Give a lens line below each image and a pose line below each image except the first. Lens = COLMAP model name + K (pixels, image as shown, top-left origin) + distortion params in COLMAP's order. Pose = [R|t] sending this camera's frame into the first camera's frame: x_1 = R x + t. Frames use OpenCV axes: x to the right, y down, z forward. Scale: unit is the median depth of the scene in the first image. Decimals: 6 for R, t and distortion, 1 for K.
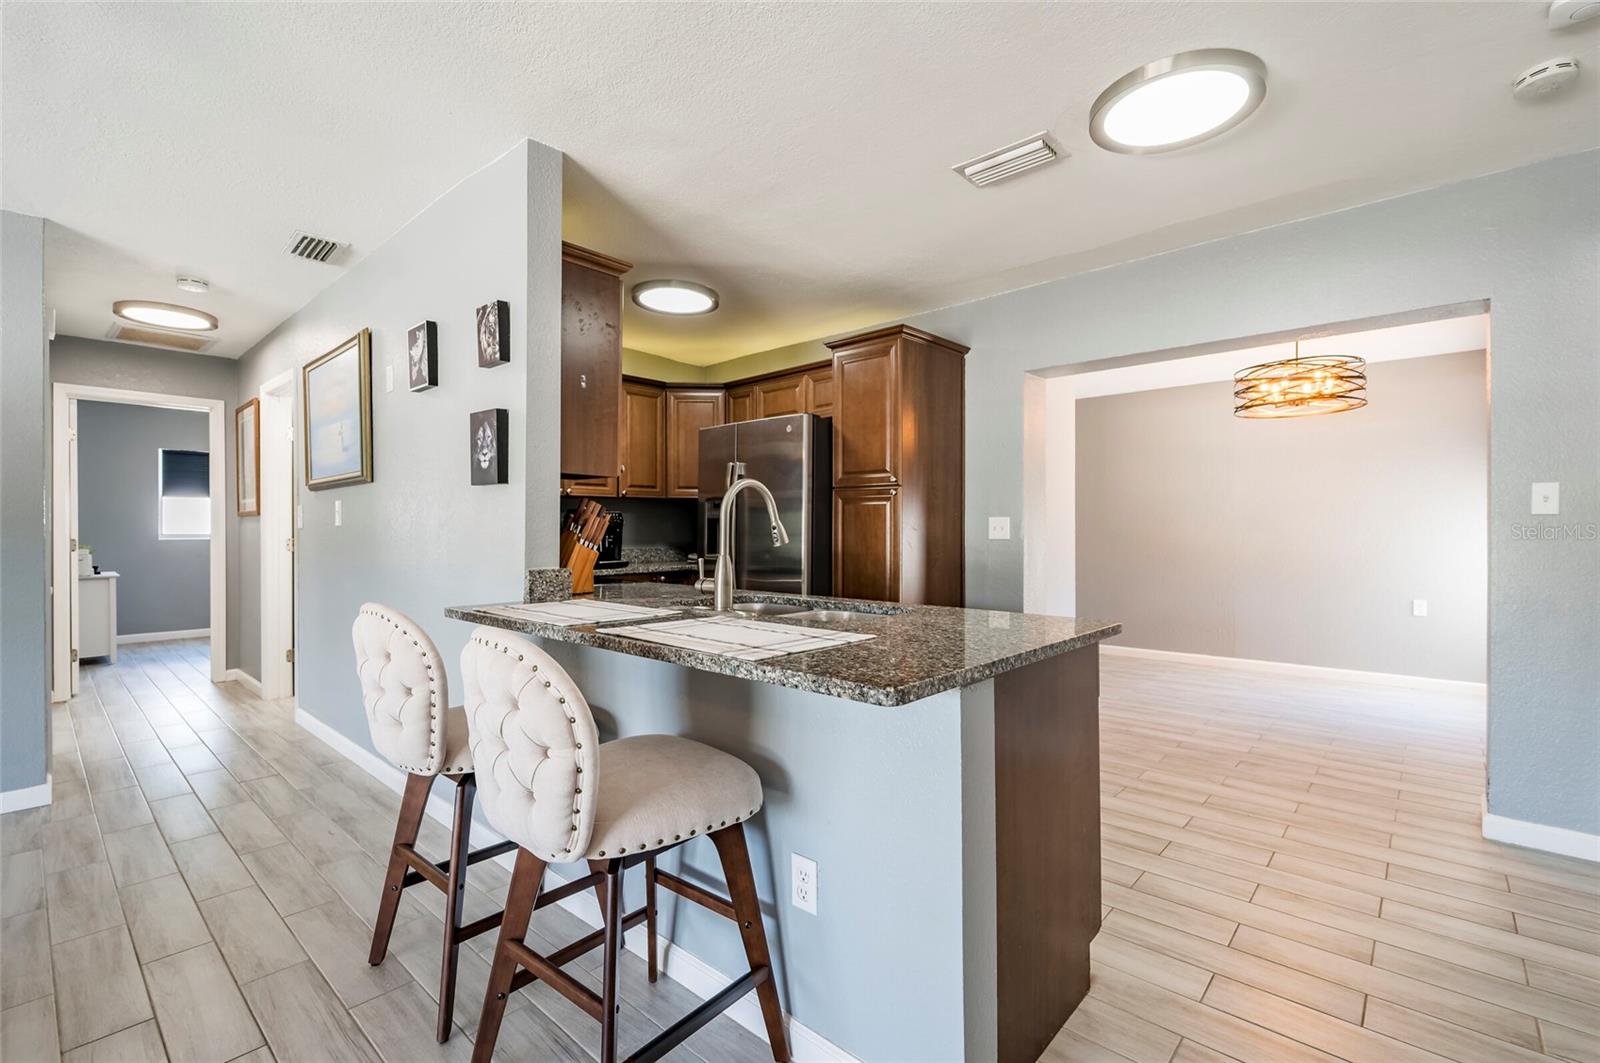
lens RADIAL K [[705.9, 0, 806.9], [0, 705.9, 533.1], [0, 0, 1]] dist [0.000001, -0.000434]
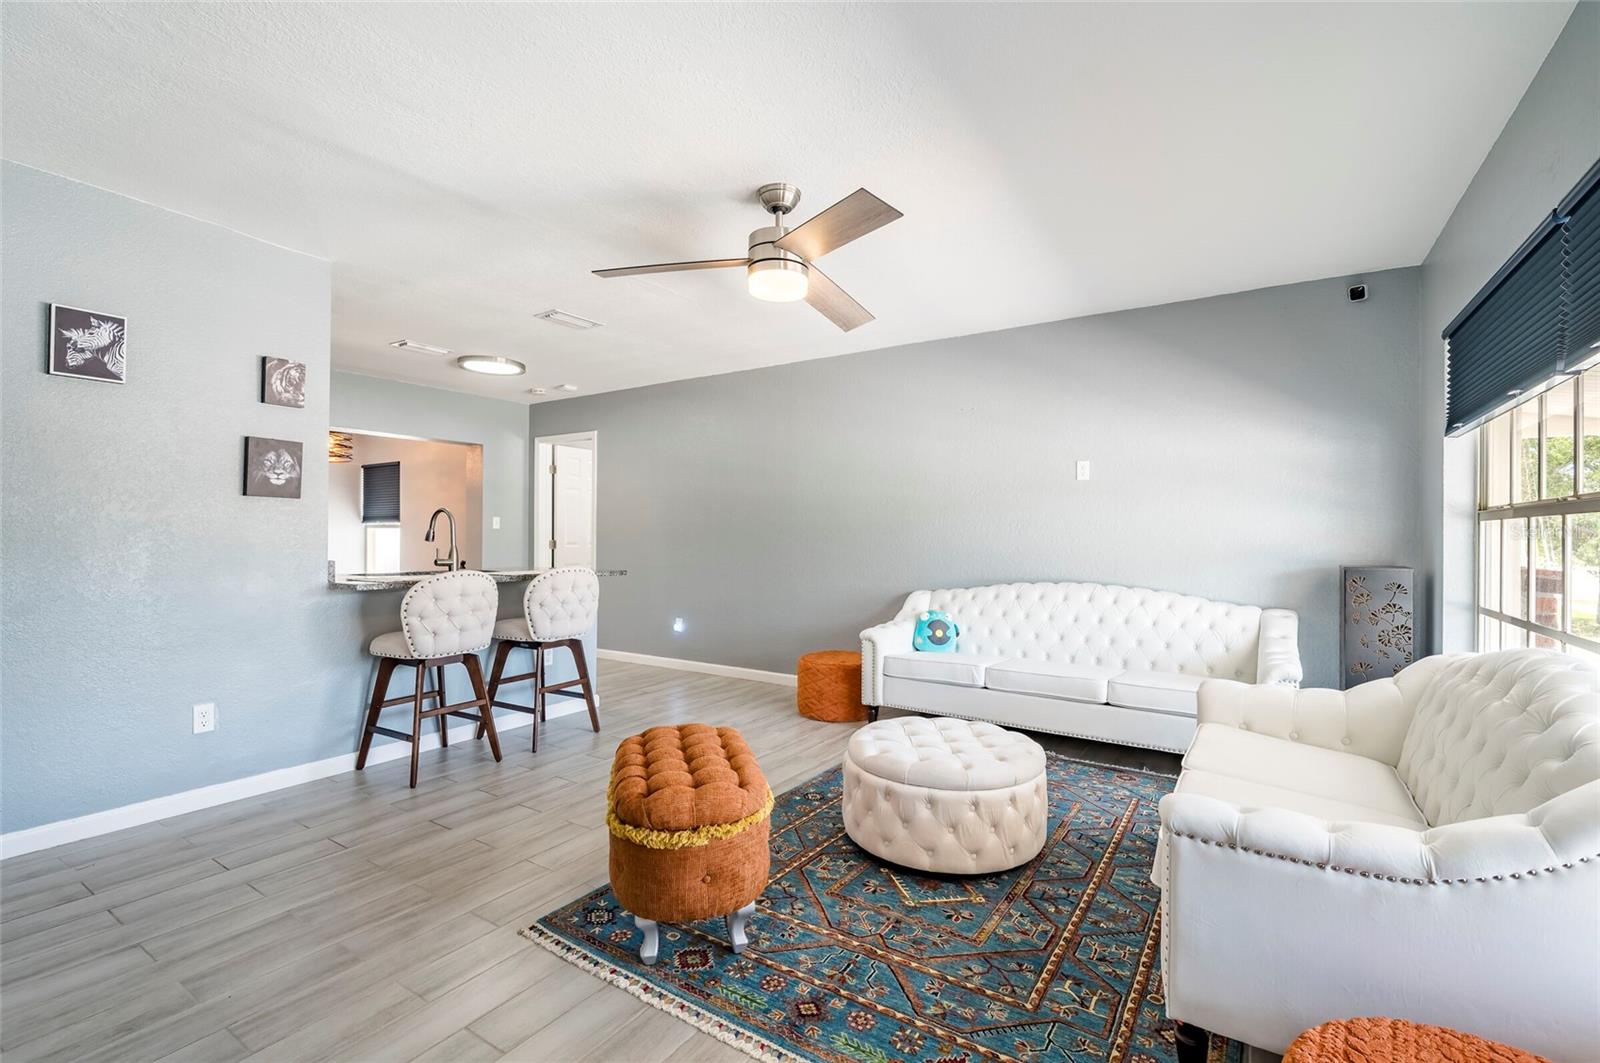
lens RADIAL K [[705.9, 0, 806.9], [0, 705.9, 533.1], [0, 0, 1]] dist [0.000001, -0.000434]
pose [[-0.149752, 0.004534, 0.988713, -1.253904], [0.001382, 0.999989, -0.004377, 0.002036], [-0.988723, 0.000711, -0.149757, 0.162837]]
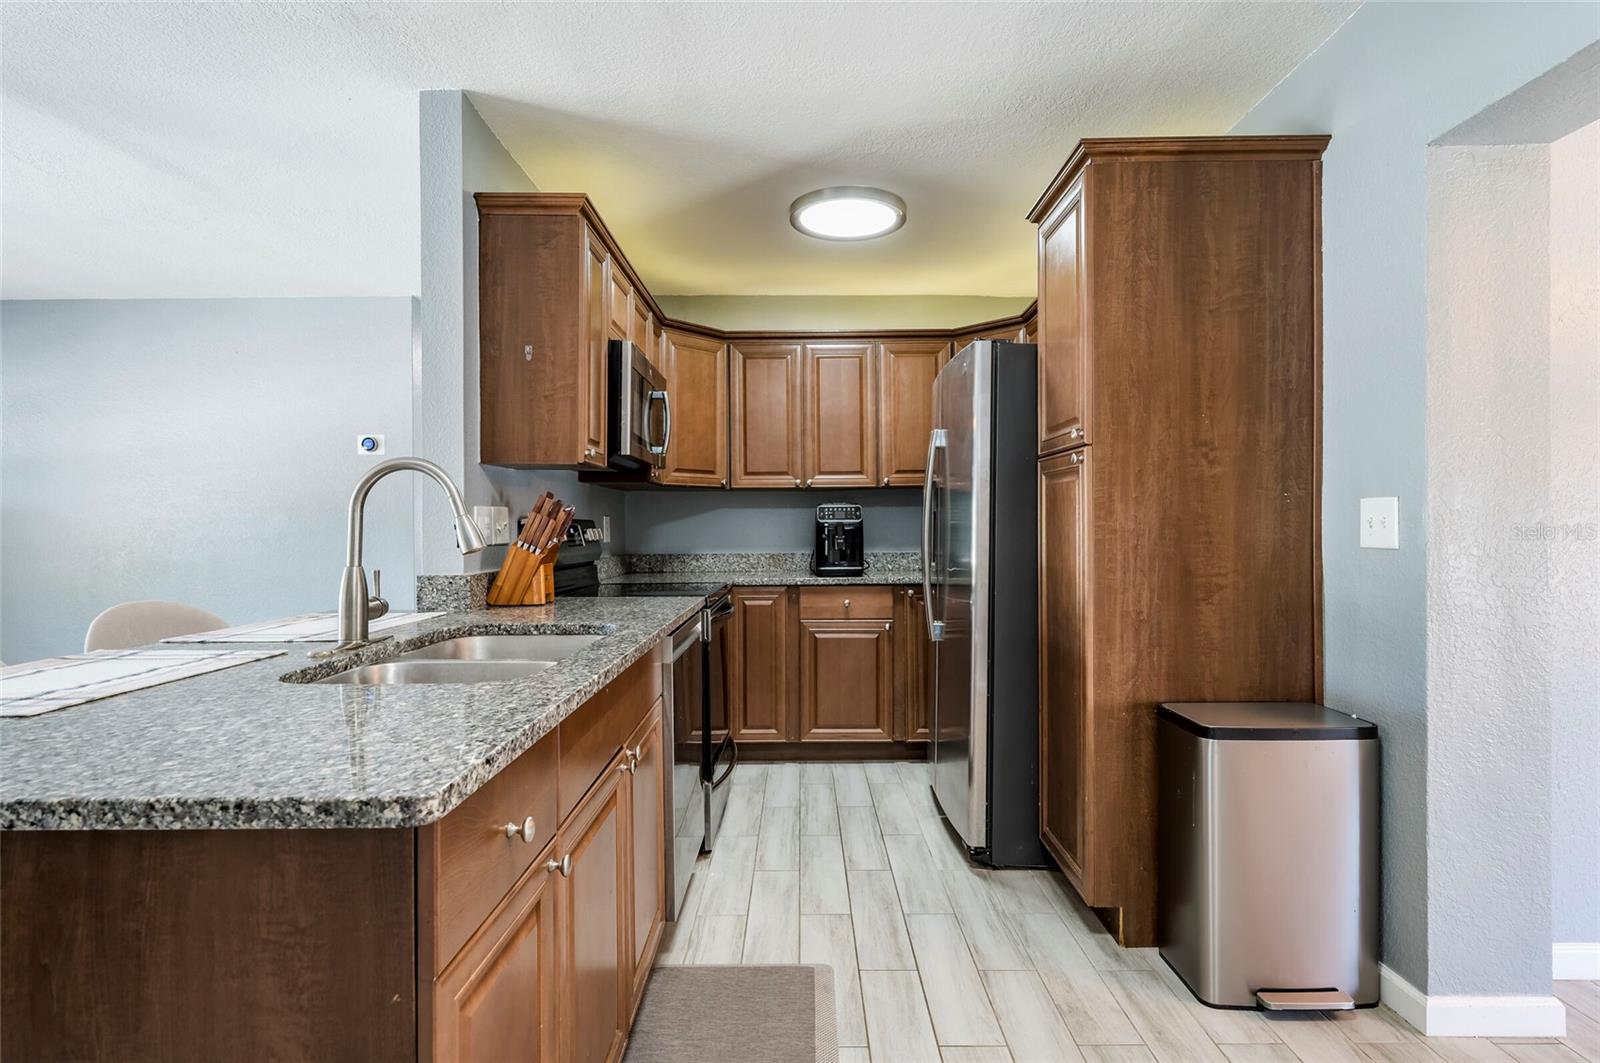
lens RADIAL K [[791.4, 0, 804.0], [0, 791.4, 530.4], [0, 0, 1]] dist [0.001956, -0.000275]
pose [[0.671186, 0.000492, -0.741289, 0.428073], [-0.000023, 1.000000, 0.000643, -0.003127], [0.741289, -0.000414, 0.671185, 0.438023]]
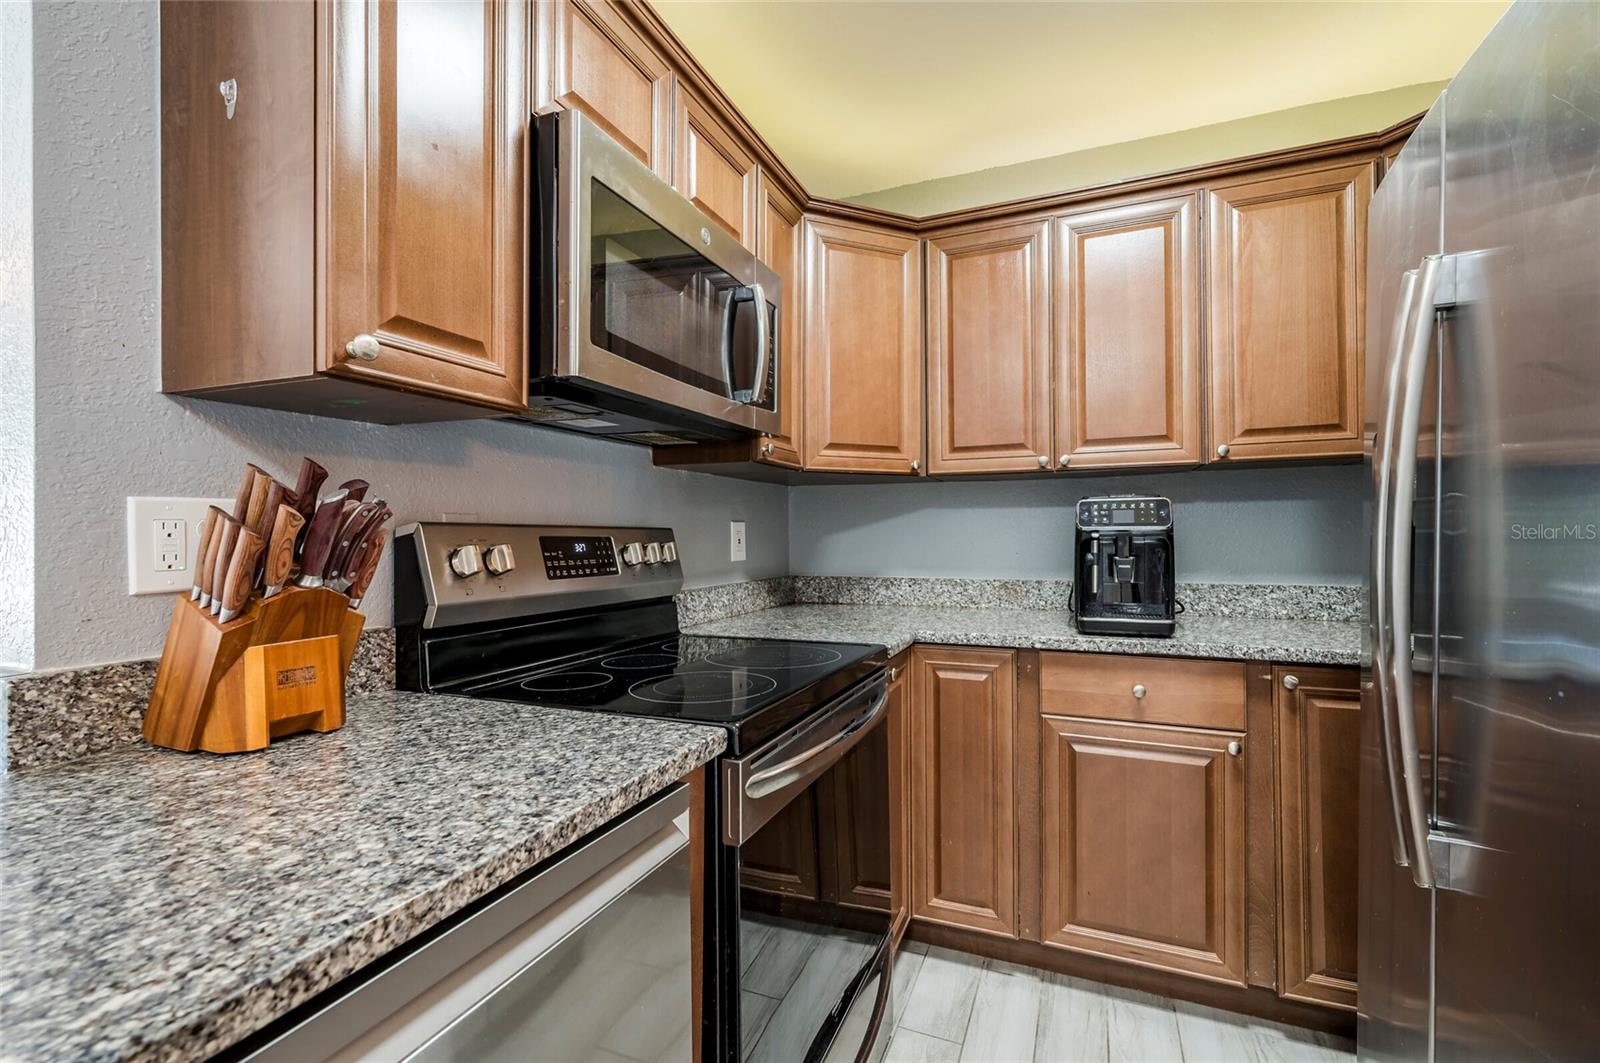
lens RADIAL K [[689.6, 0, 802.8], [0, 689.6, 531.0], [0, 0, 1]] dist [0.004769, -0.000320]
pose [[0.330511, -0.004713, -0.943790, 0.050977], [-0.001129, 0.999985, -0.005389, -0.010181], [0.943802, 0.002847, 0.330501, 0.818907]]
